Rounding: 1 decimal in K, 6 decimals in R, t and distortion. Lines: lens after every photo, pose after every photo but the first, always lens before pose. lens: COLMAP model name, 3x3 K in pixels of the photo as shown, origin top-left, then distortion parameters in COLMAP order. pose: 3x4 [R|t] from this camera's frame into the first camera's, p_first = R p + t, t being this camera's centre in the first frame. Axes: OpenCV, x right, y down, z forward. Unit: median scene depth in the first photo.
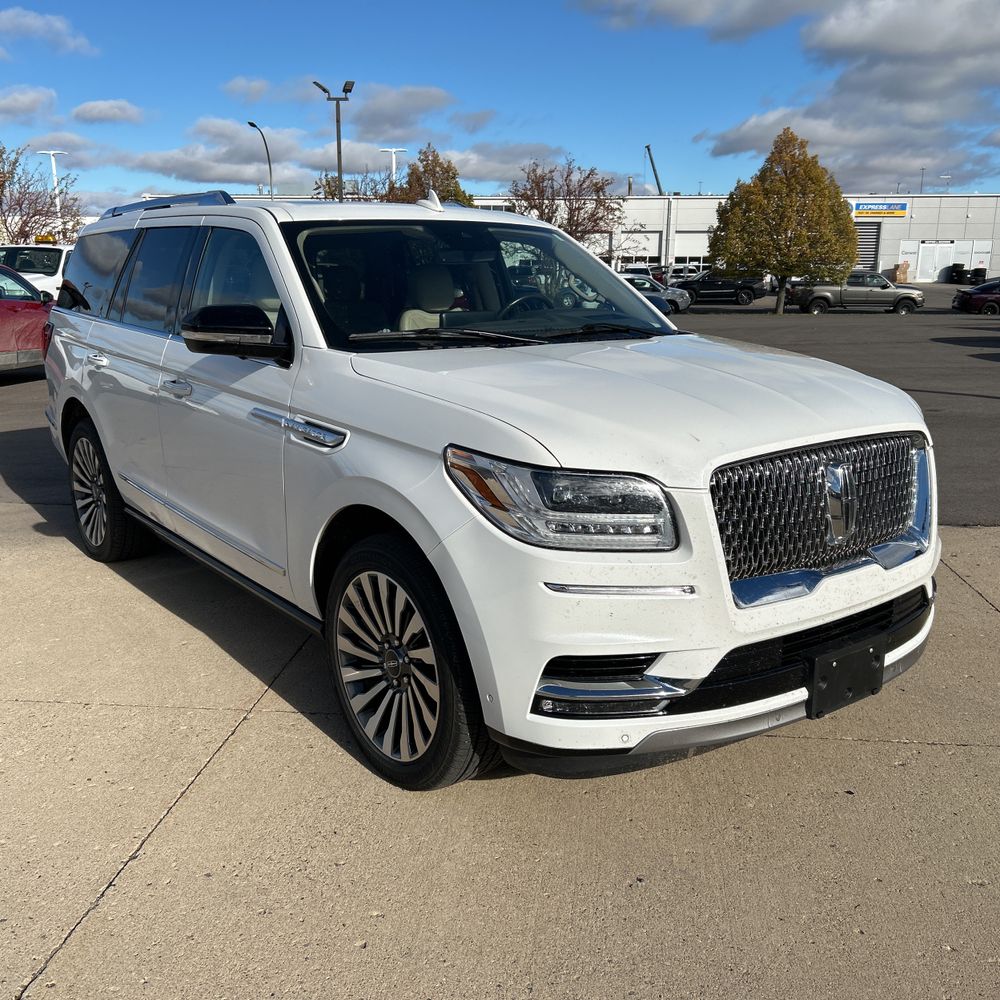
lens RADIAL K [[981.1, 0, 499.3], [0, 981.1, 498.6], [0, 0, 1]] dist [0.062024, -0.006727]
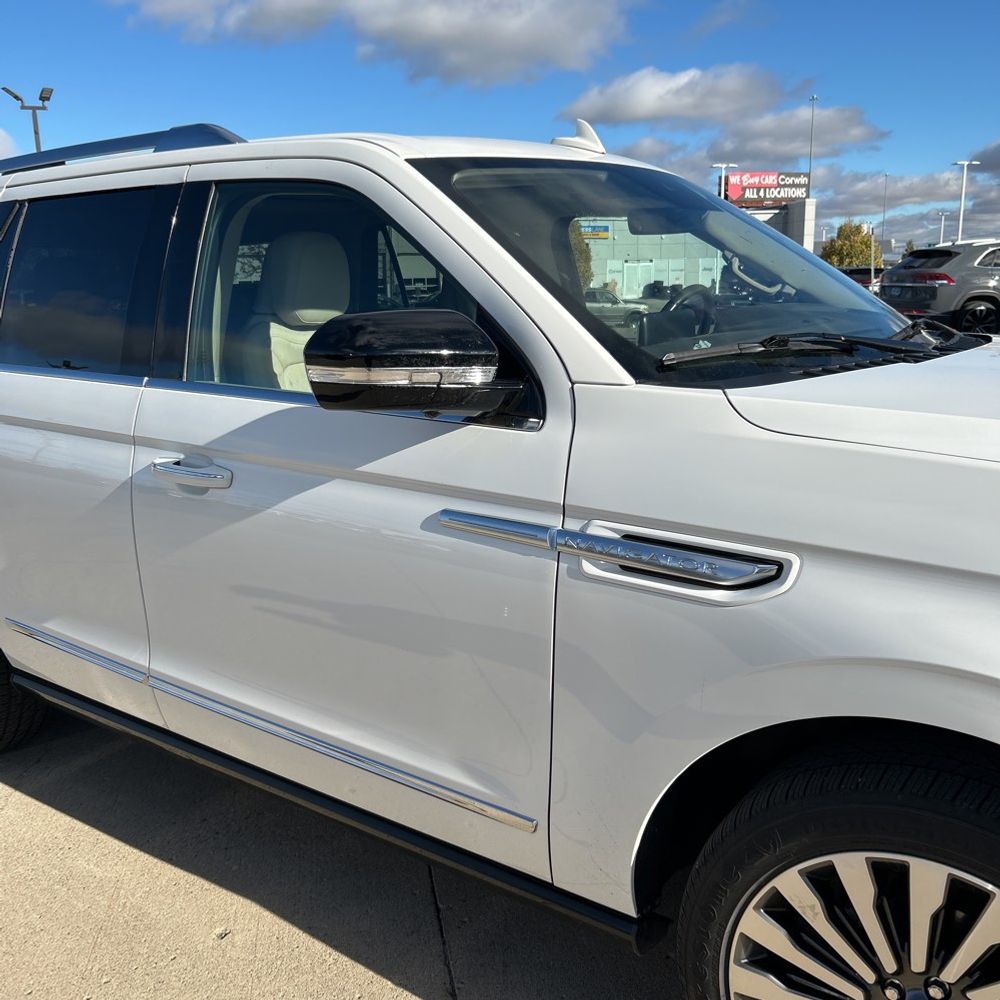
lens RADIAL K [[1012.1, 0, 493.0], [0, 1012.1, 503.7], [0, 0, 1]] dist [0.036949, -0.027392]
pose [[0.964682, -0.083180, 0.249940, -0.369186], [0.089077, 0.995948, -0.012352, -0.089701], [-0.247900, 0.034179, 0.968183, 0.508460]]
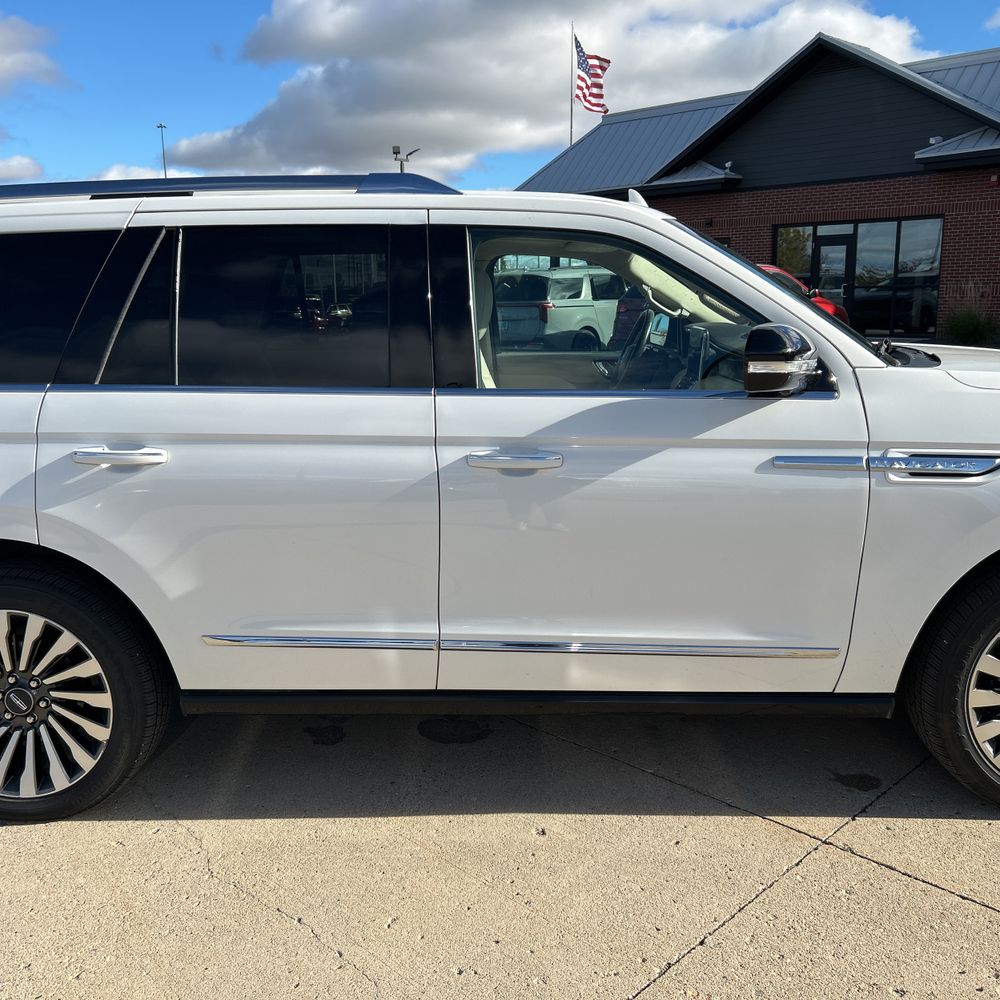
lens RADIAL K [[1012.1, 0, 493.0], [0, 1012.1, 503.7], [0, 0, 1]] dist [0.036949, -0.027392]
pose [[0.641534, -0.170616, 0.747880, -1.028179], [0.199975, 0.978437, 0.051674, -0.146646], [-0.740570, 0.116407, 0.661820, 0.671311]]
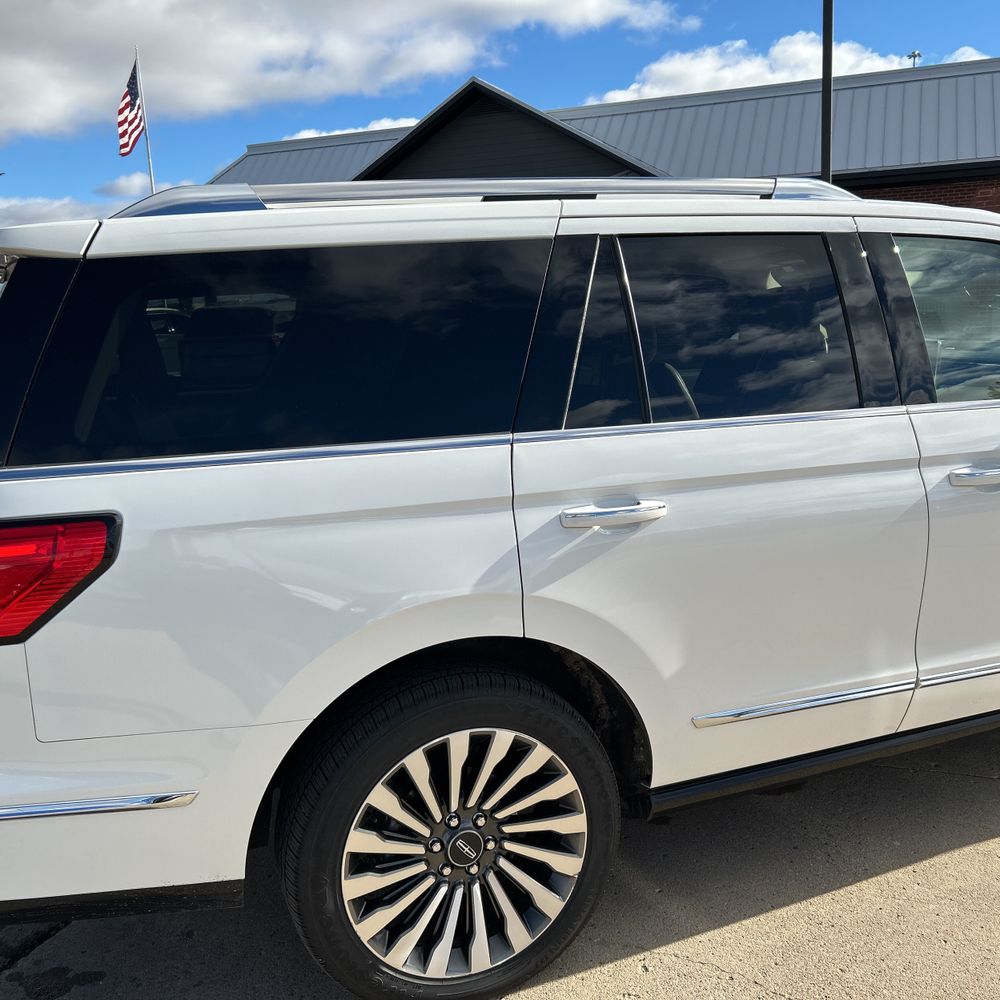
lens RADIAL K [[1019.6, 0, 474.8], [0, 1019.6, 501.2], [0, 0, 1]] dist [0.014174, -0.011865]
pose [[0.284690, -0.190143, 0.939573, -1.256097], [0.271098, 0.956090, 0.111344, -0.312935], [-0.919488, 0.223018, 0.323736, 1.315443]]
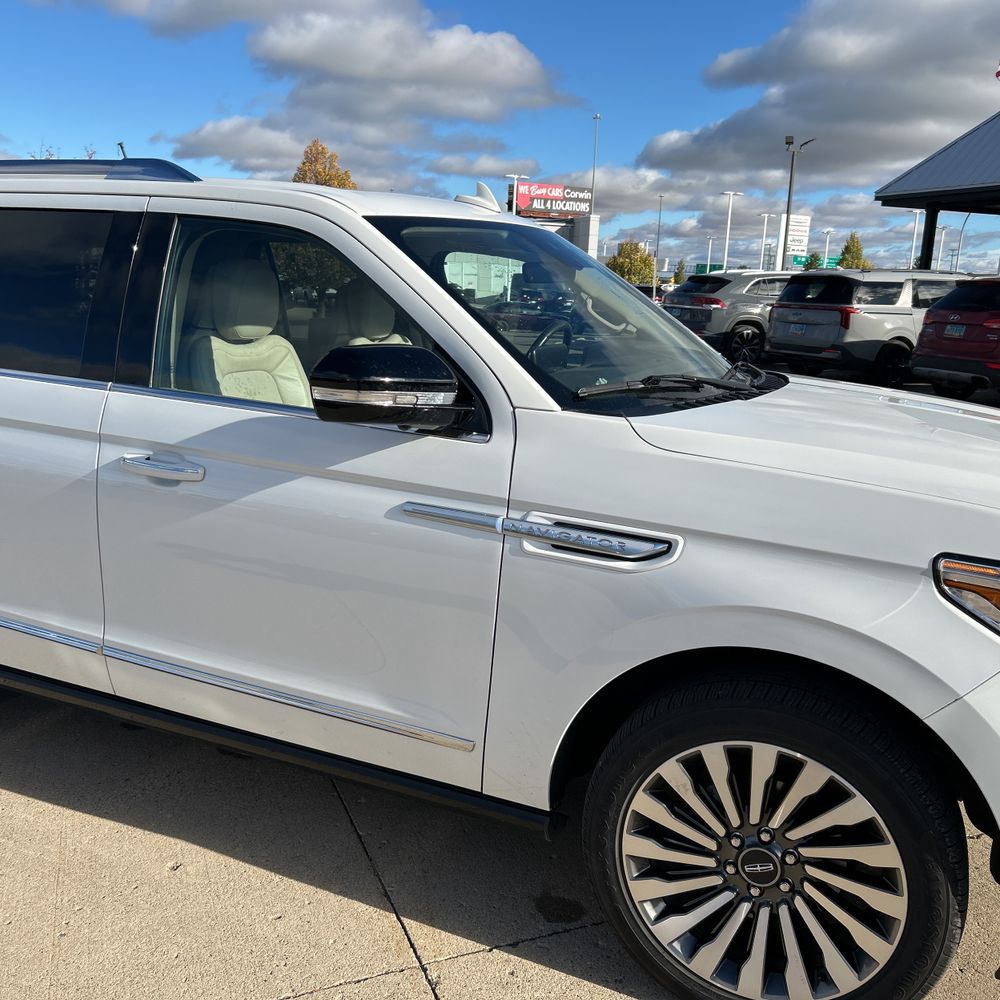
lens RADIAL K [[1019.9, 0, 501.5], [0, 1019.9, 505.1], [0, 0, 1]] dist [0.040354, -0.033355]
pose [[0.887814, -0.070437, 0.454780, -0.519524], [0.074543, 0.997178, 0.008923, -0.094771], [-0.454125, 0.025979, 0.890559, 0.389429]]
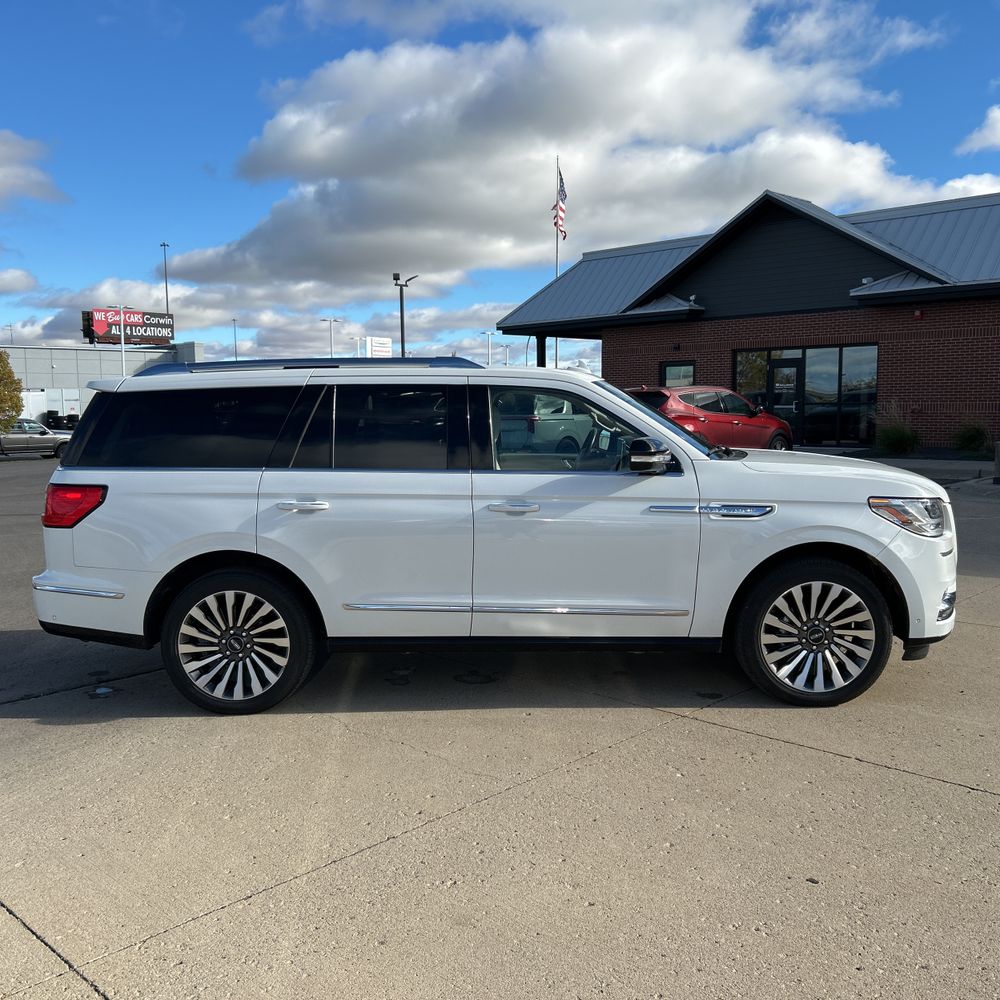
lens RADIAL K [[1051.7, 0, 498.7], [0, 1051.7, 498.7], [0, 0, 1]] dist [0.070683, 0.001431]
pose [[0.626520, -0.082412, 0.775036, -1.664804], [0.197403, 0.978750, -0.055501, -0.063039], [-0.753993, 0.187767, 0.629475, 0.194487]]
